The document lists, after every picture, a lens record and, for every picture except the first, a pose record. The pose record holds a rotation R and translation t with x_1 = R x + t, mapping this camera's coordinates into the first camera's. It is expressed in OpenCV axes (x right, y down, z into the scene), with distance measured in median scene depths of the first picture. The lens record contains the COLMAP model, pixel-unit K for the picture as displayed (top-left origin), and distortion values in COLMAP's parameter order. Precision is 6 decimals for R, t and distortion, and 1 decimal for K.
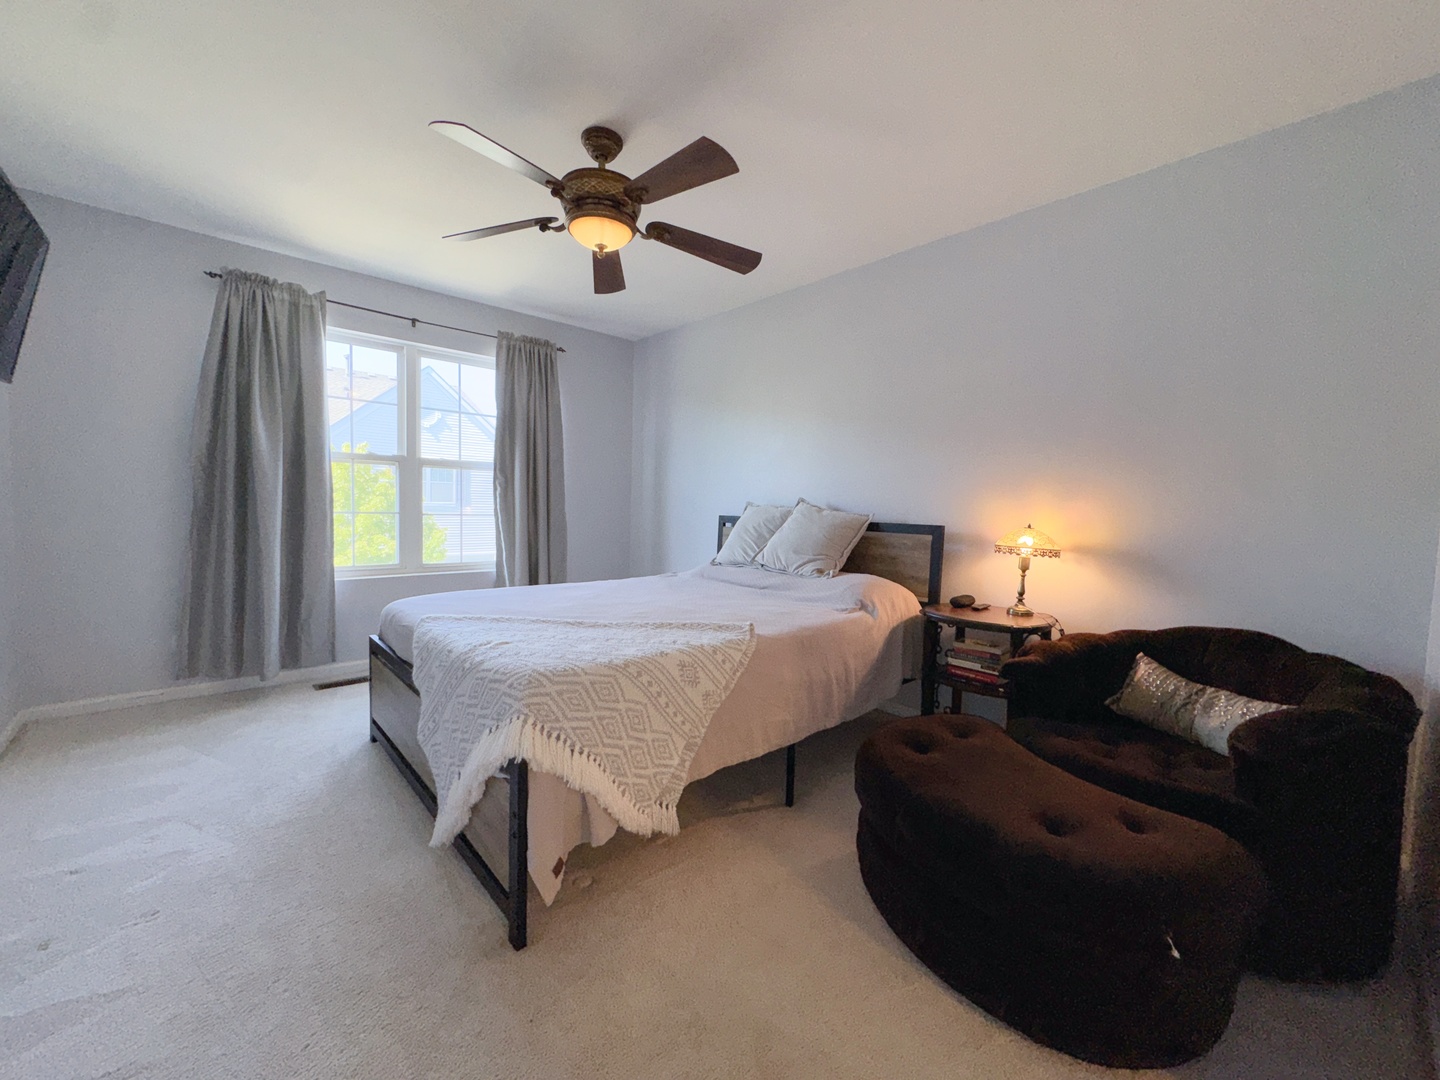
lens RADIAL K [[585.0, 0, 721.5], [0, 585.0, 536.1], [0, 0, 1]] dist [0.000410, -0.000422]
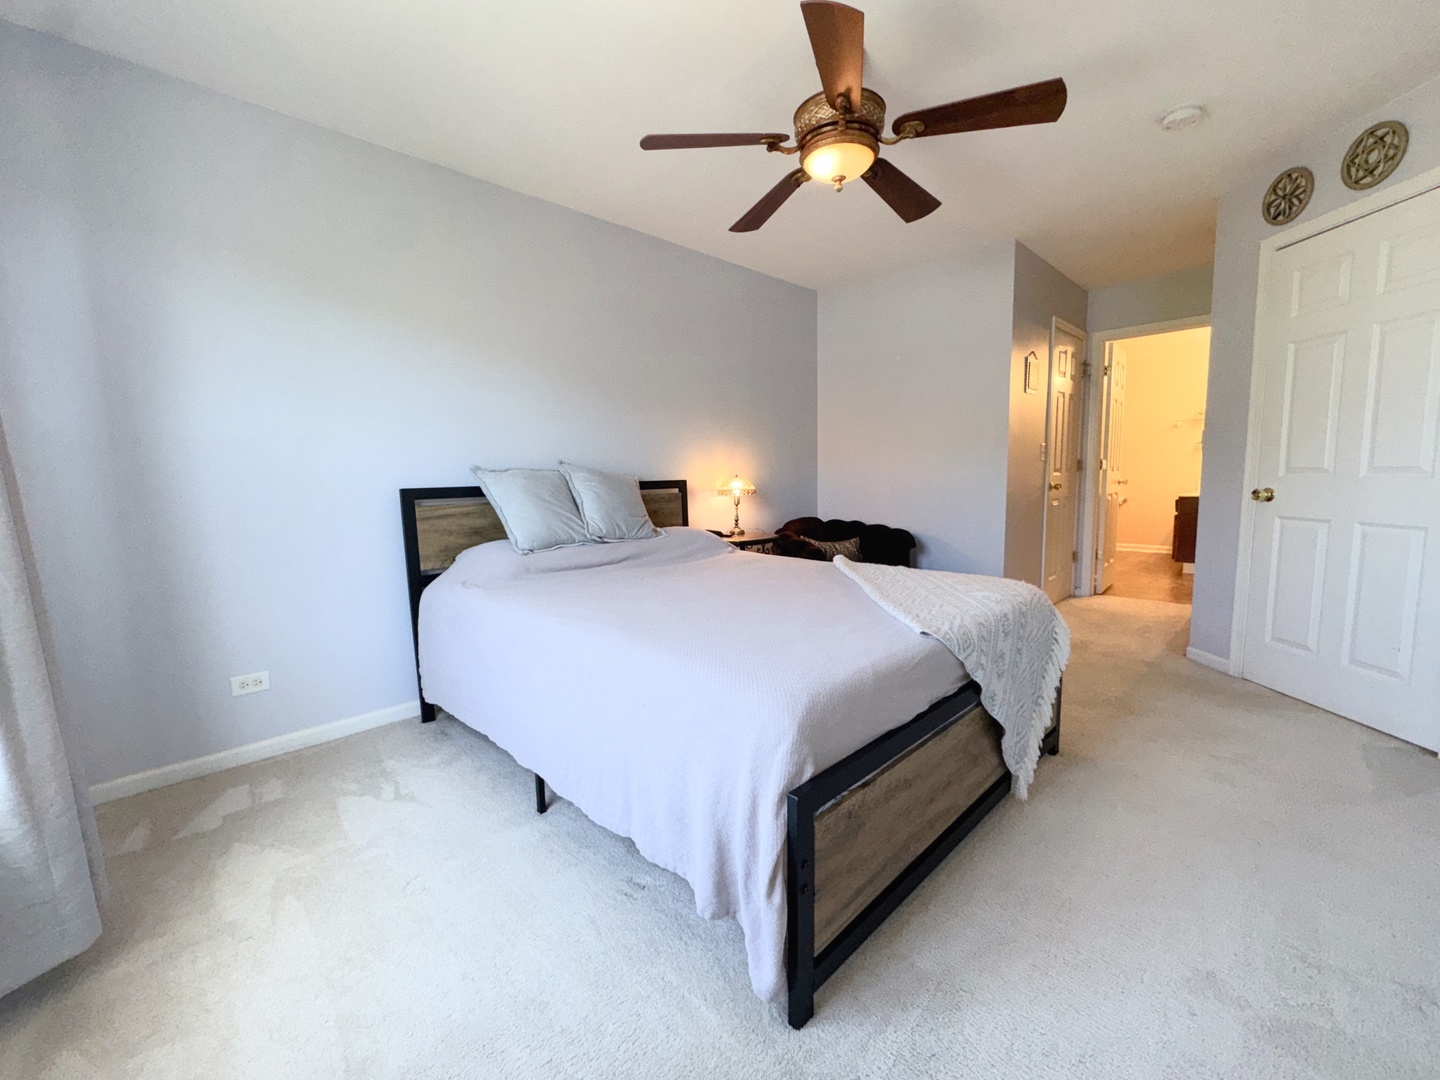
lens RADIAL K [[585.0, 0, 721.5], [0, 585.0, 536.1], [0, 0, 1]] dist [0.000410, -0.000422]
pose [[-0.032189, -0.132251, 0.990694, -0.889003], [0.075509, 0.988053, 0.134351, -0.061620], [-0.996625, 0.079131, -0.021819, 0.950470]]
